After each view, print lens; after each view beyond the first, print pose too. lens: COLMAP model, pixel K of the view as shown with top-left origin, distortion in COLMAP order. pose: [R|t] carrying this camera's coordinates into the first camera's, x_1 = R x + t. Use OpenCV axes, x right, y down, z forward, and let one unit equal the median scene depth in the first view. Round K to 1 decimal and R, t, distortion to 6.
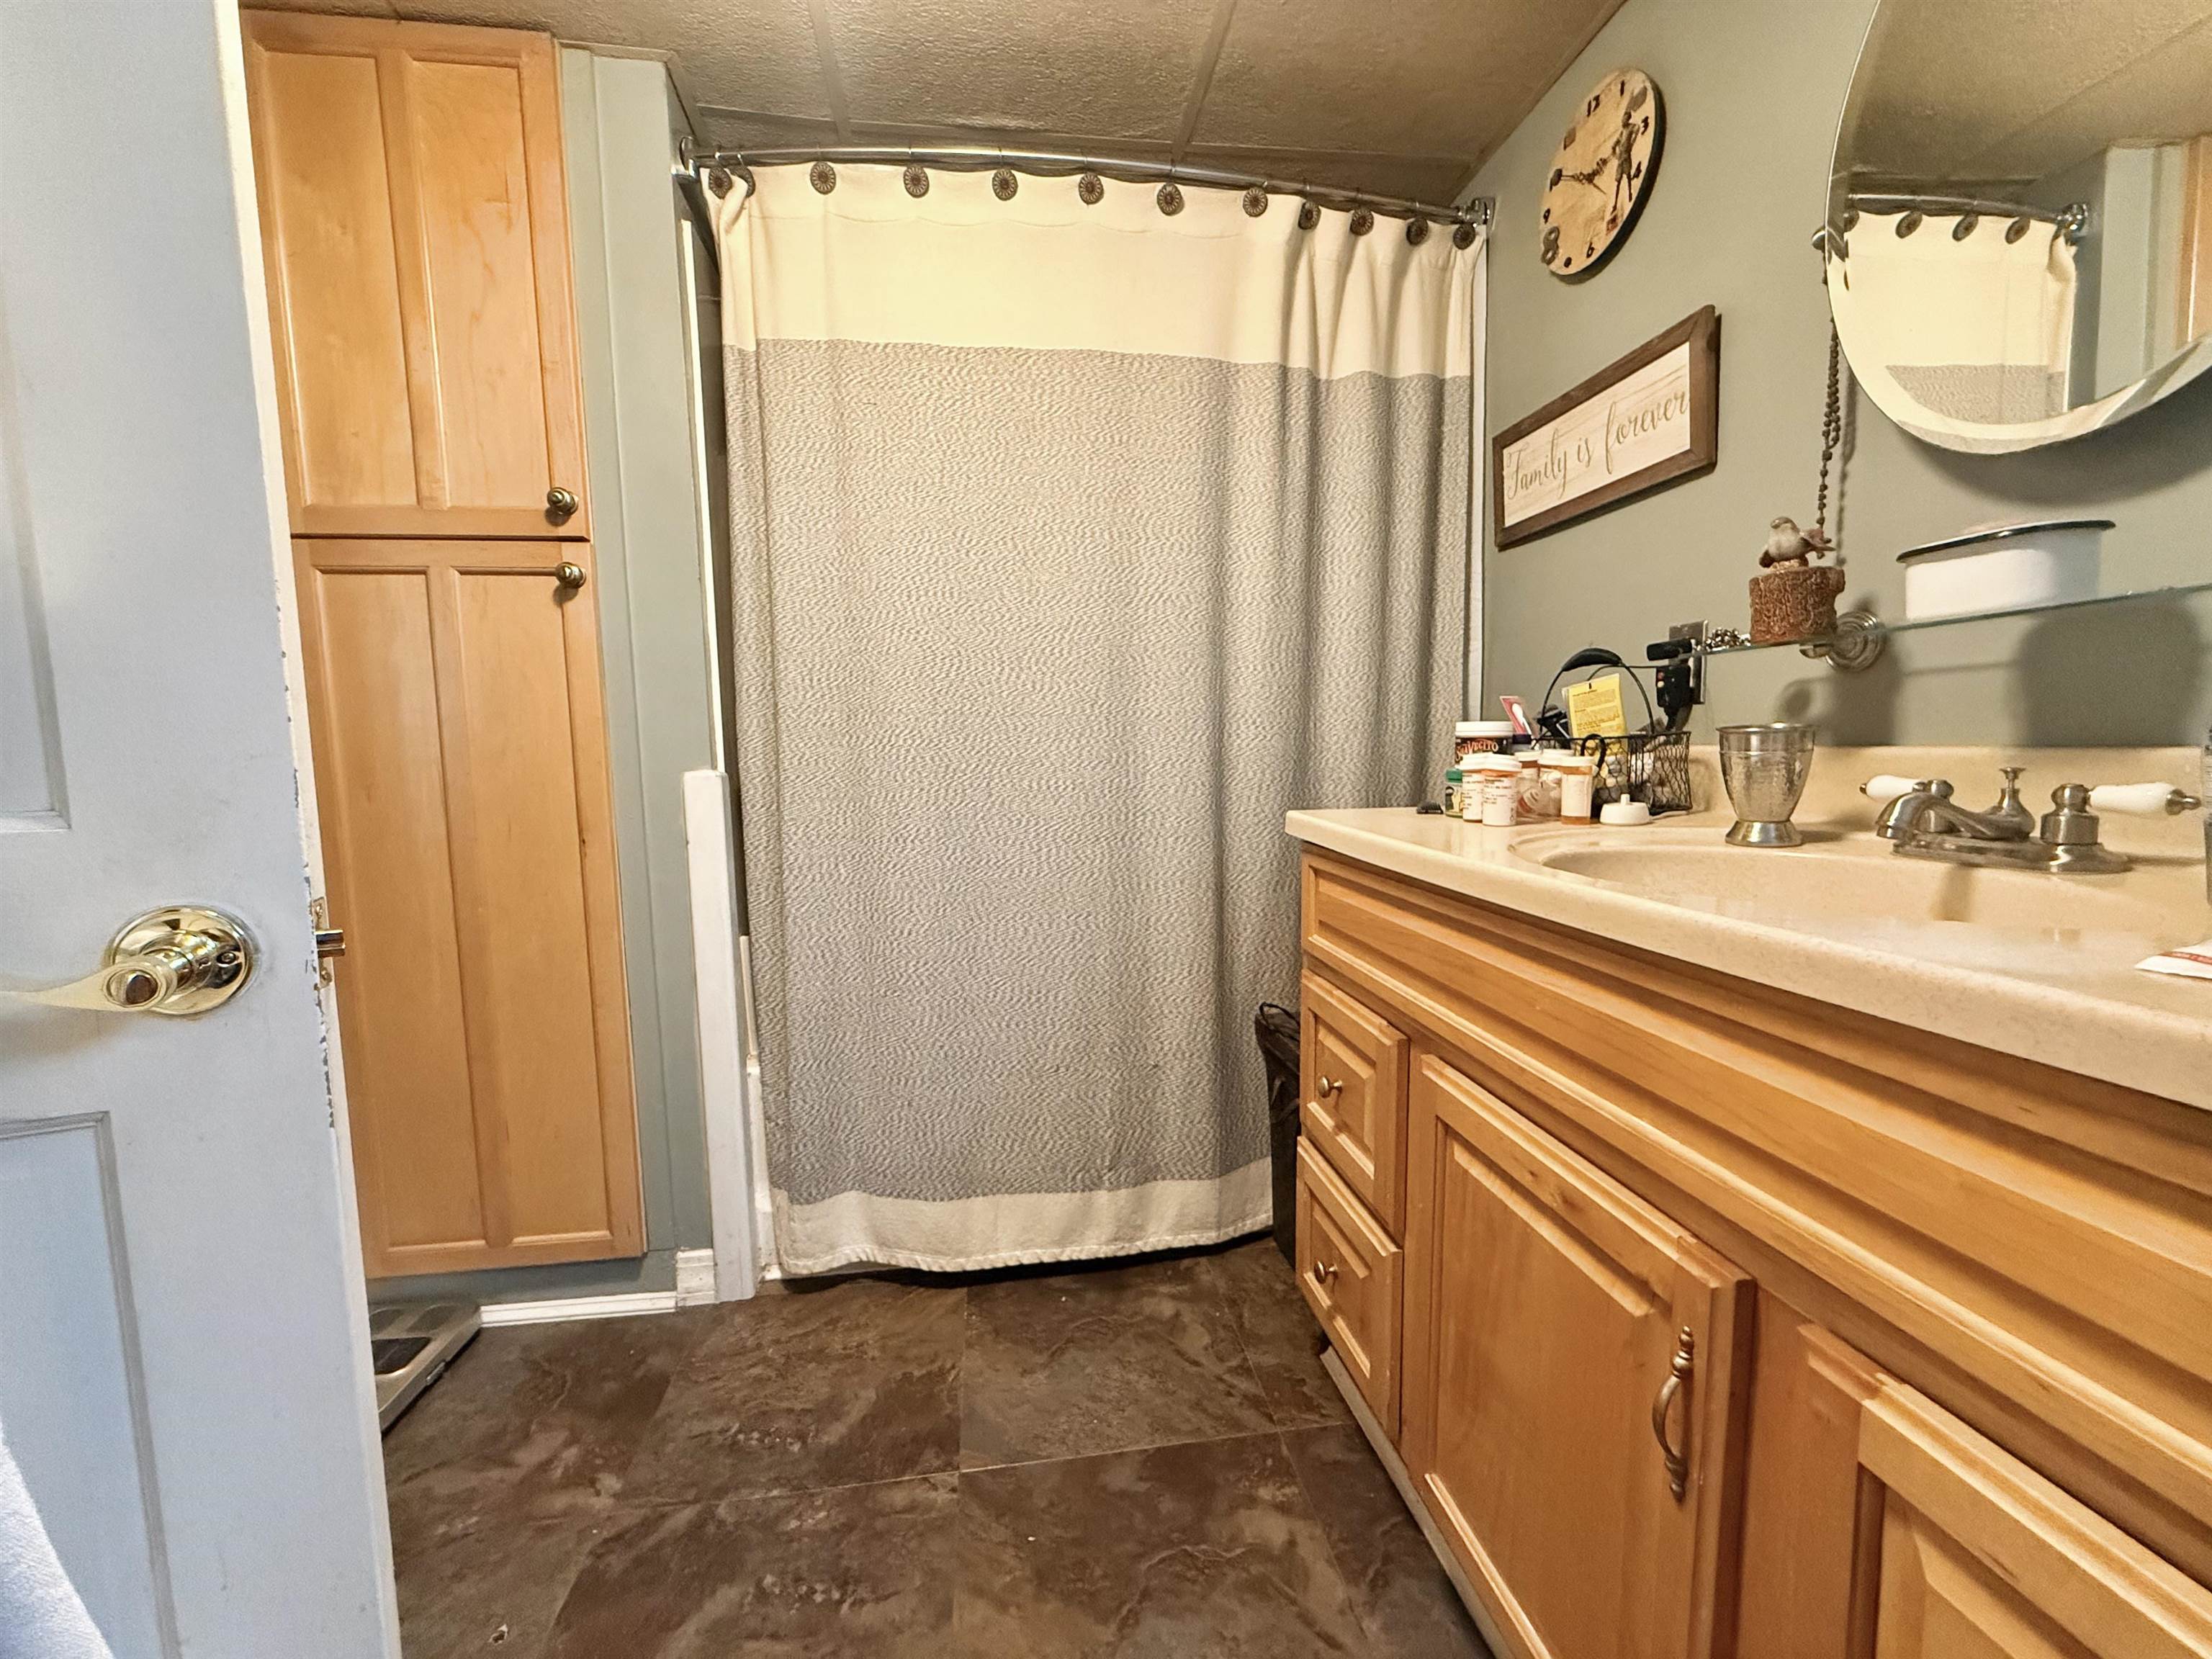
lens RADIAL K [[882.7, 0, 1103.4], [0, 882.7, 829.5], [0, 0, 1]] dist [-0.001802, 0.000426]
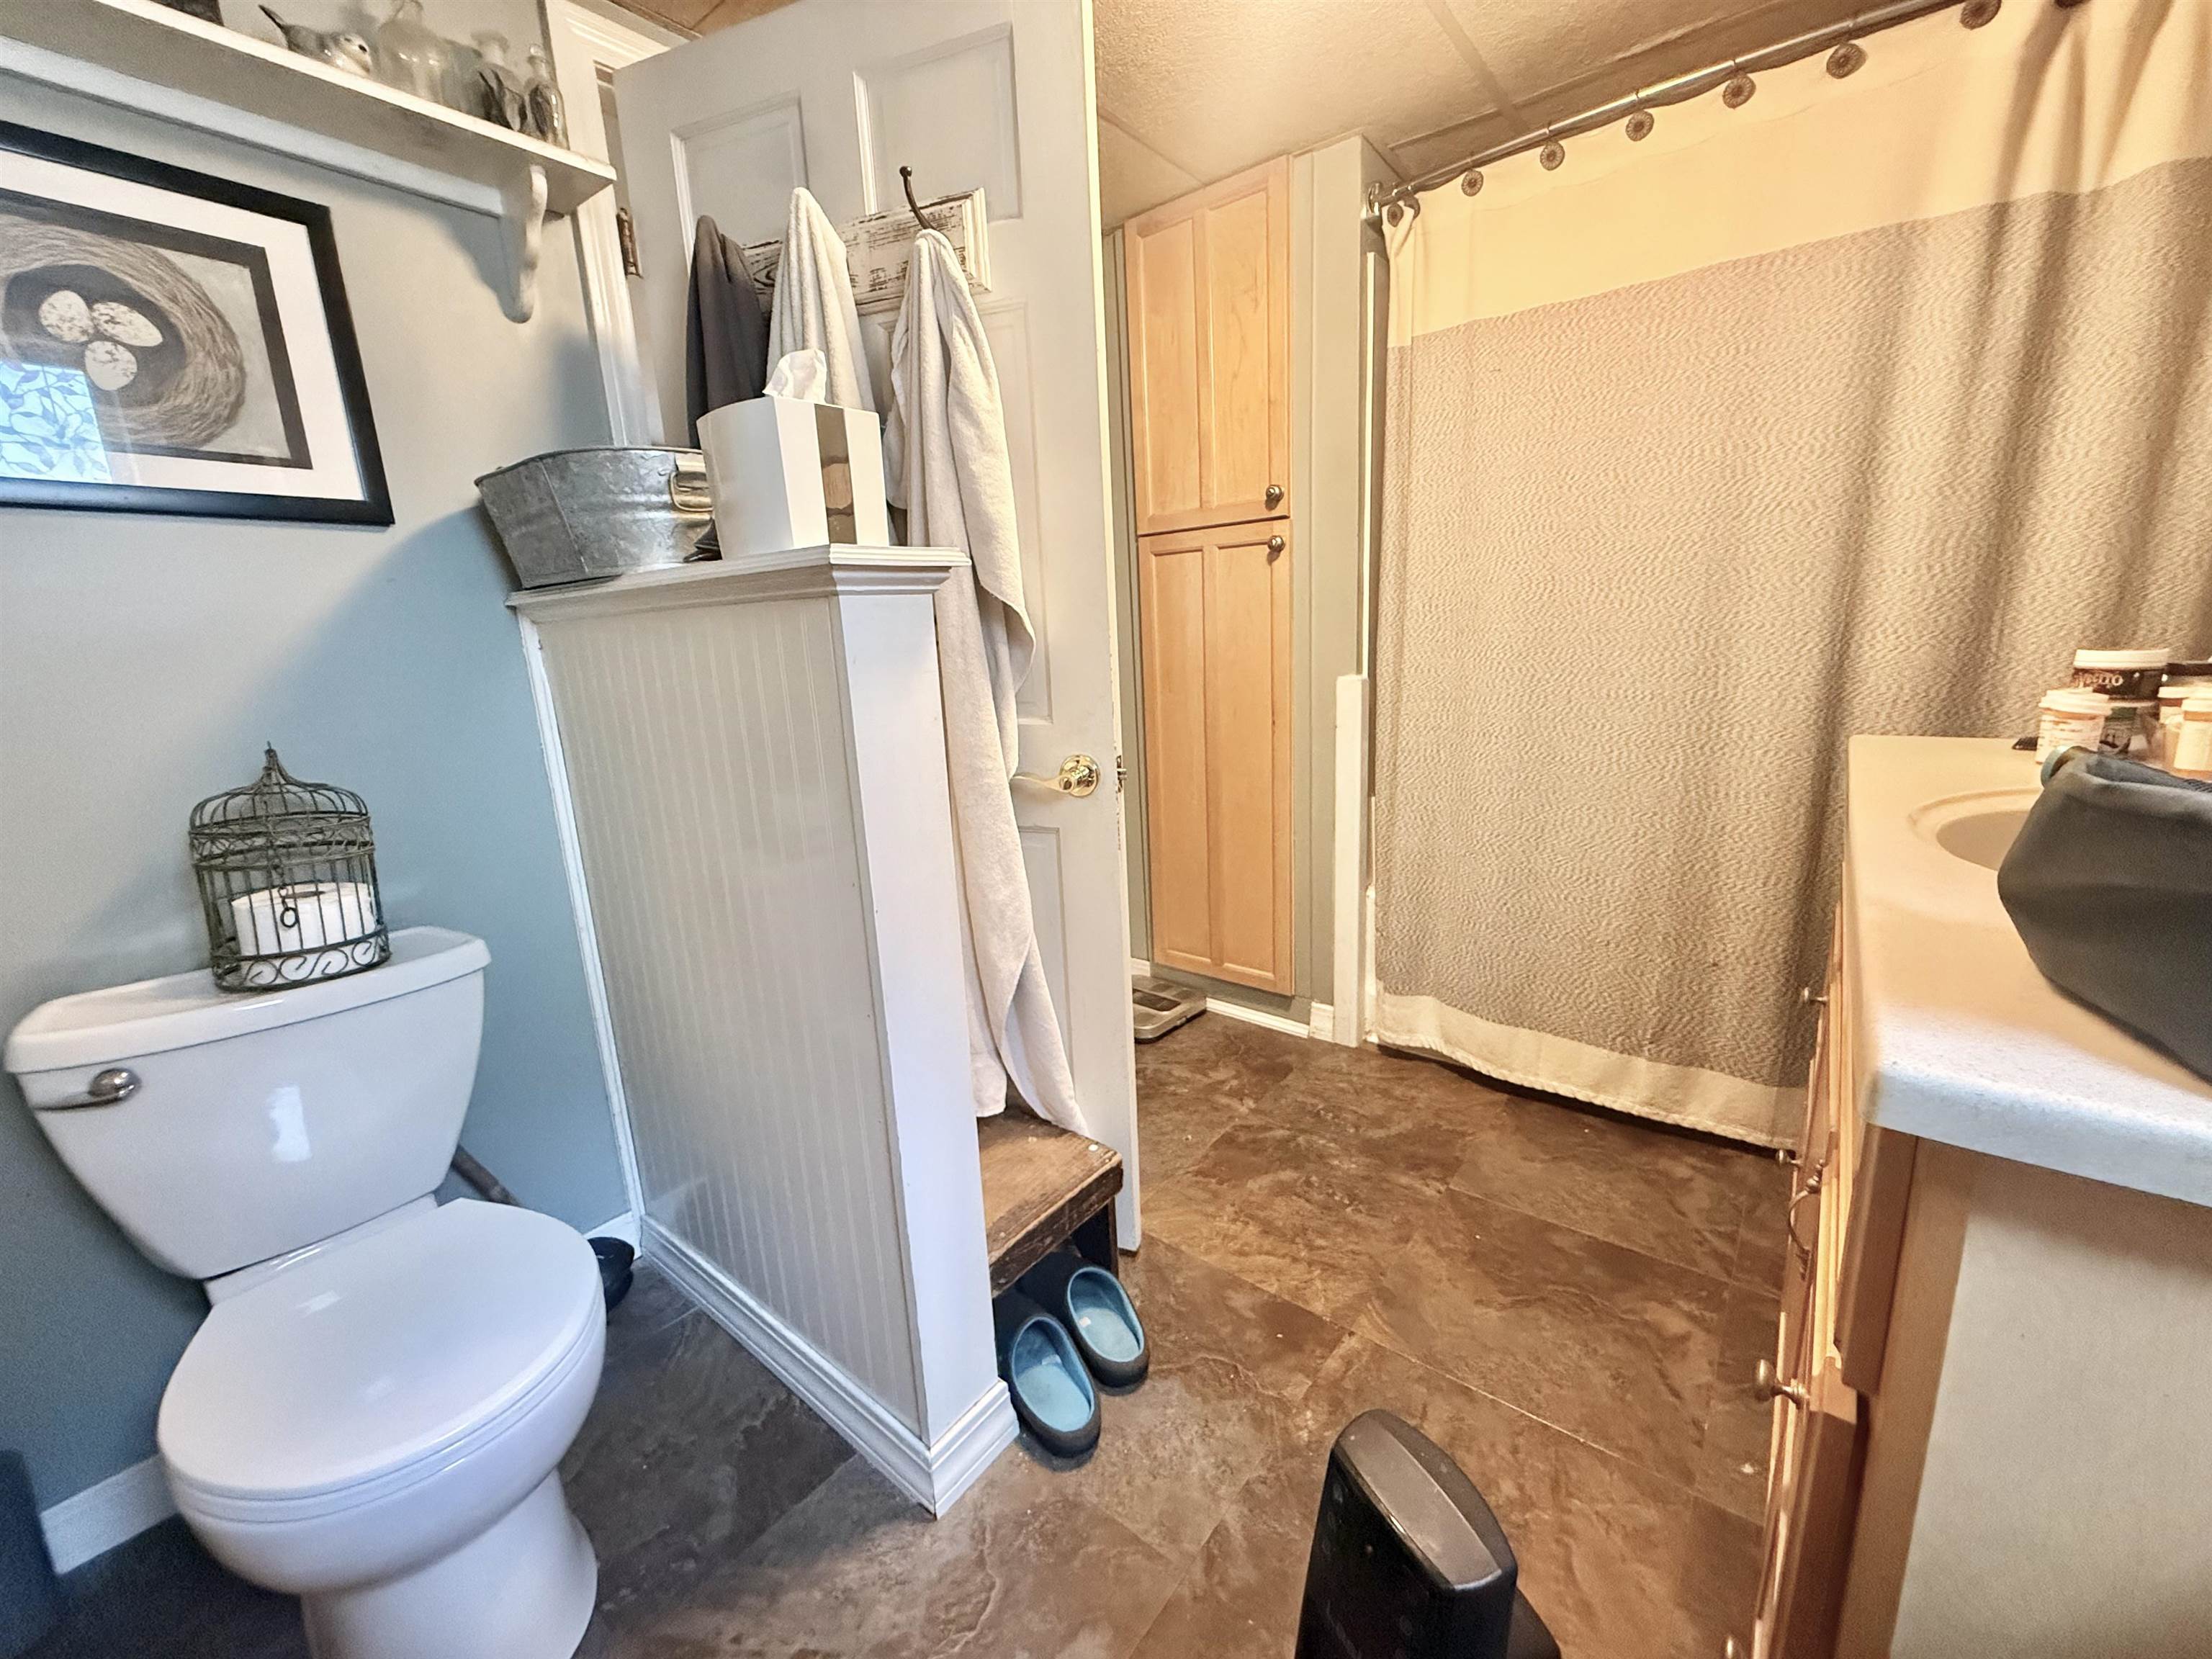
lens RADIAL K [[882.7, 0, 1107.7], [0, 882.7, 827.6], [0, 0, 1]] dist [-0.001802, 0.000426]
pose [[0.690492, 0.142630, -0.709138, 0.313115], [-0.035299, 0.985843, 0.163913, -0.046158], [0.722478, -0.088148, 0.685752, -0.263038]]
